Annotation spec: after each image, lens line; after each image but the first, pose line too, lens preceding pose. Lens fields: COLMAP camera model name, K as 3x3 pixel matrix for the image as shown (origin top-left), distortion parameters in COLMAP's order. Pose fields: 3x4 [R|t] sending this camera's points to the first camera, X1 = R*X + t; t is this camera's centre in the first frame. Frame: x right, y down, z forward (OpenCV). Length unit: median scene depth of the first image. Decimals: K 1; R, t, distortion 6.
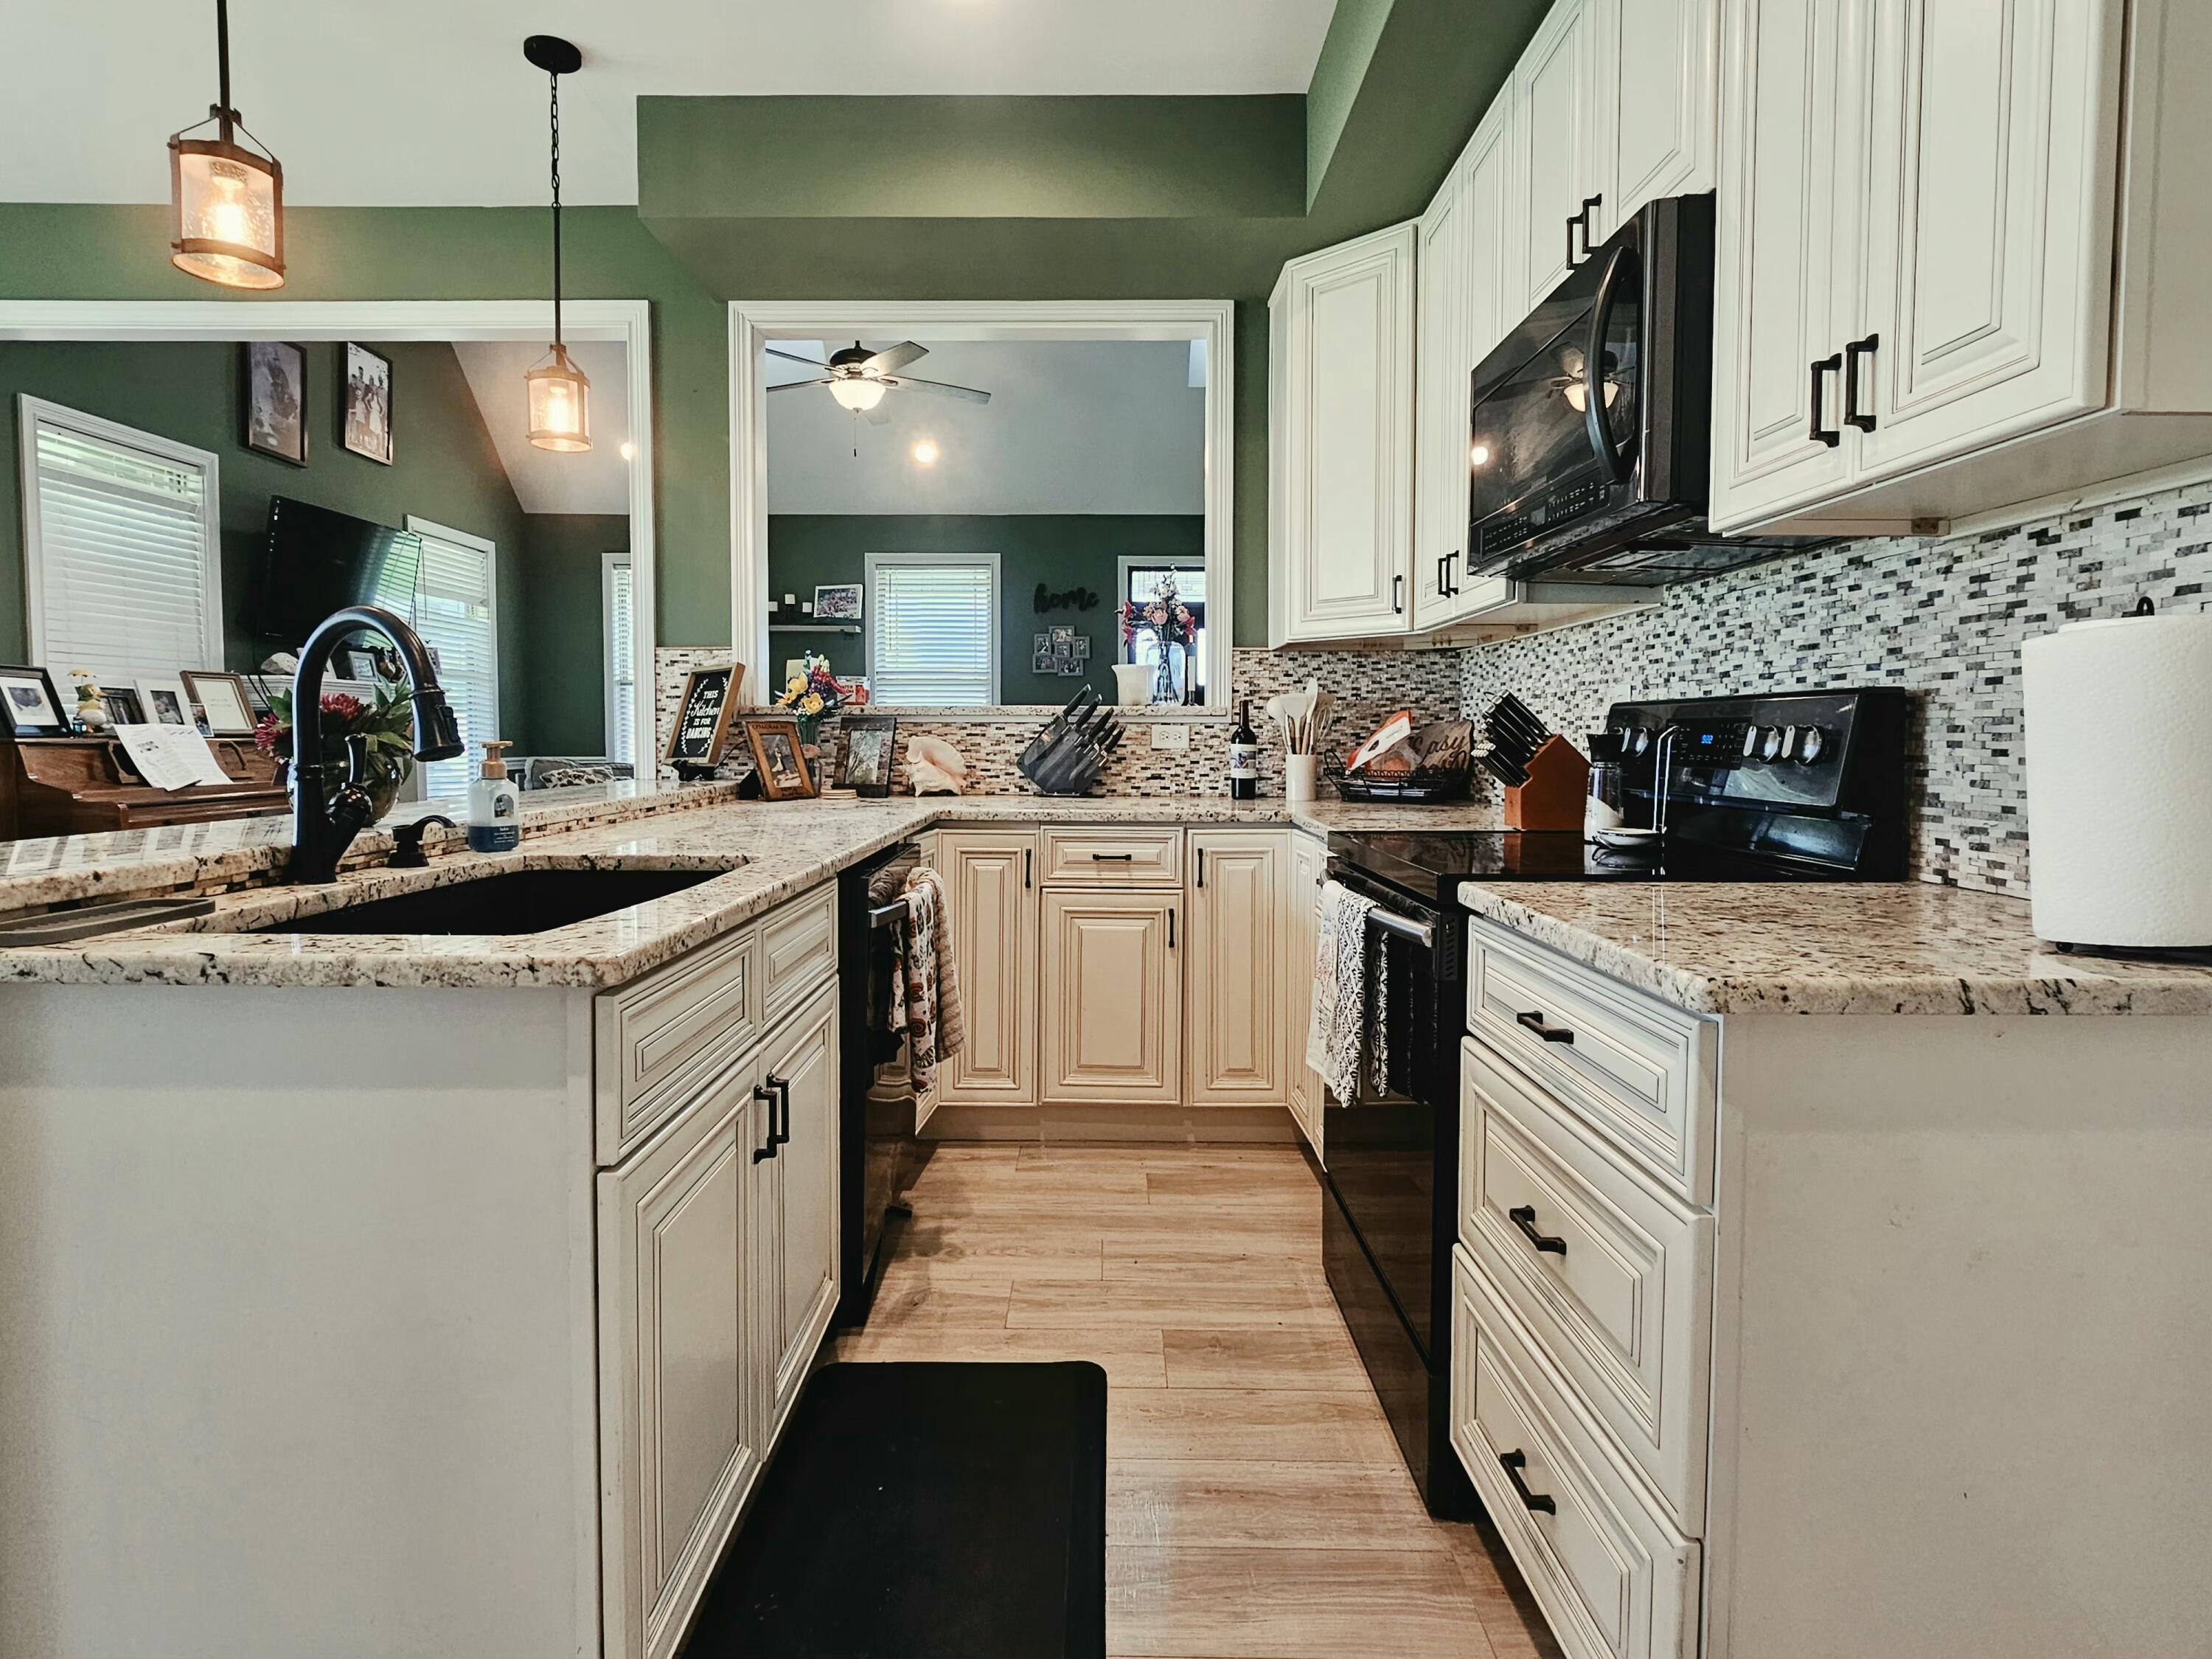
lens RADIAL K [[1152.0, 0, 1088.2], [0, 1152.0, 782.0], [0, 0, 1]] dist [0.000262, -0.000545]
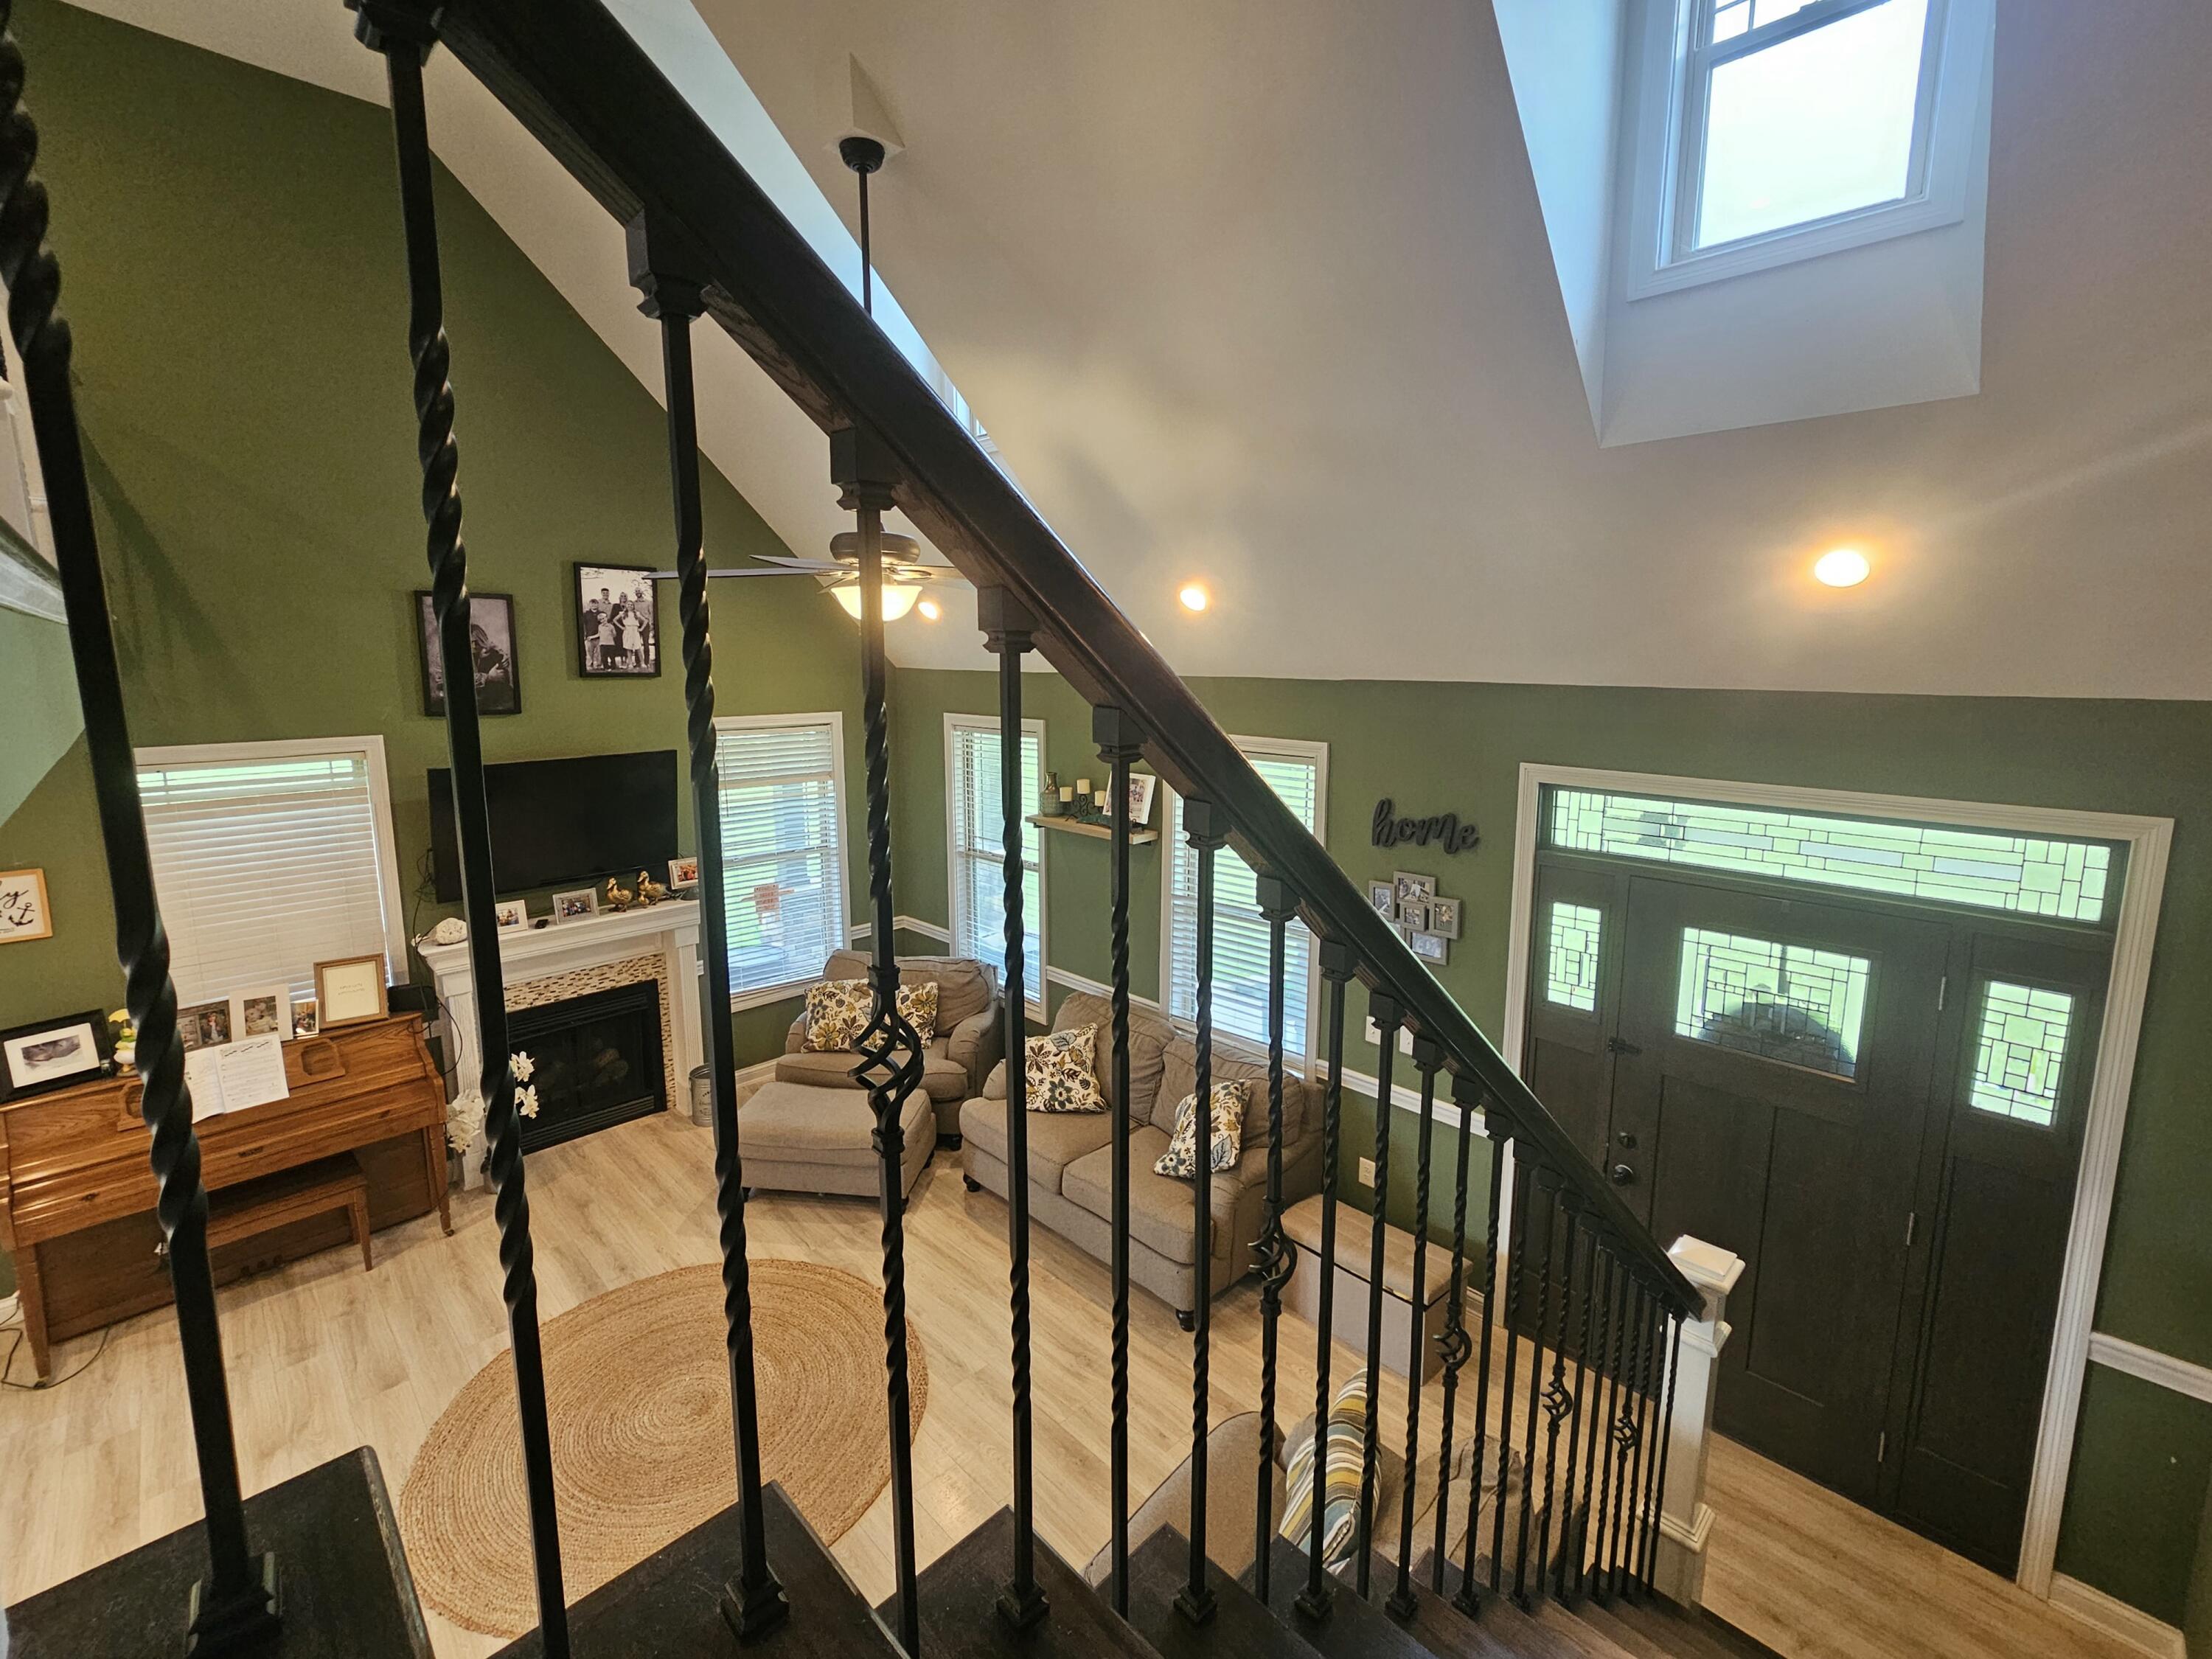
lens RADIAL K [[964.8, 0, 1101.6], [0, 964.8, 793.1], [0, 0, 1]] dist [-0.000675, 0.000434]
pose [[0.710279, 0.101381, -0.696581, 0.478437], [-0.026038, 0.992681, 0.117925, -0.551039], [0.703438, -0.065623, 0.707720, 1.316706]]
